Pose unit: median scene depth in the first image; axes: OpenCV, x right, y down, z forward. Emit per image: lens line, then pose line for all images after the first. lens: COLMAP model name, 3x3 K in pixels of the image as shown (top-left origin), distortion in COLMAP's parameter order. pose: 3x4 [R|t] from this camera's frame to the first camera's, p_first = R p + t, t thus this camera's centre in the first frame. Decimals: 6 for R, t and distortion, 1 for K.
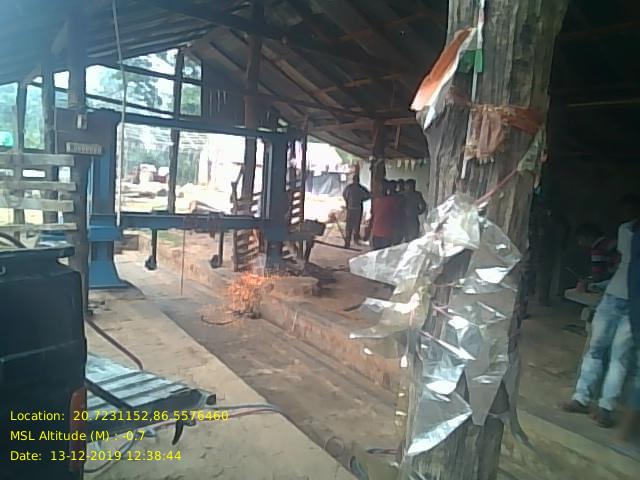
lens RADIAL K [[531.1, 0, 320.0], [0, 531.1, 240.0], [0, 0, 1]] dist [0.101581, -0.143989]
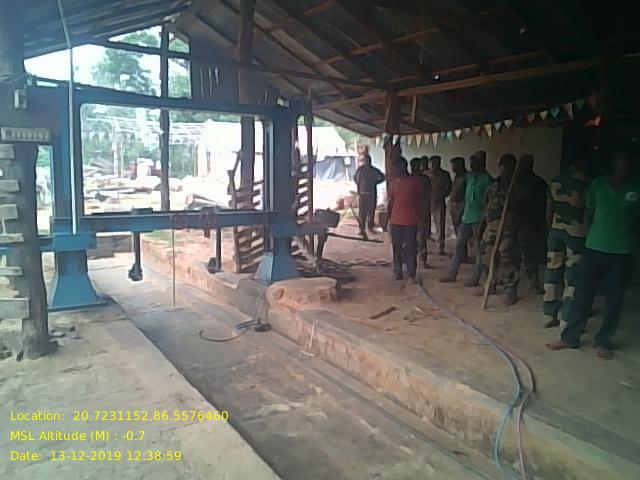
lens RADIAL K [[531.1, 0, 320.0], [0, 531.1, 240.0], [0, 0, 1]] dist [0.101581, -0.143989]
pose [[0.998536, -0.053091, -0.010317, -0.013502], [0.053344, 0.998239, 0.025961, -0.010444], [0.008920, -0.026474, 0.999610, 0.131181]]
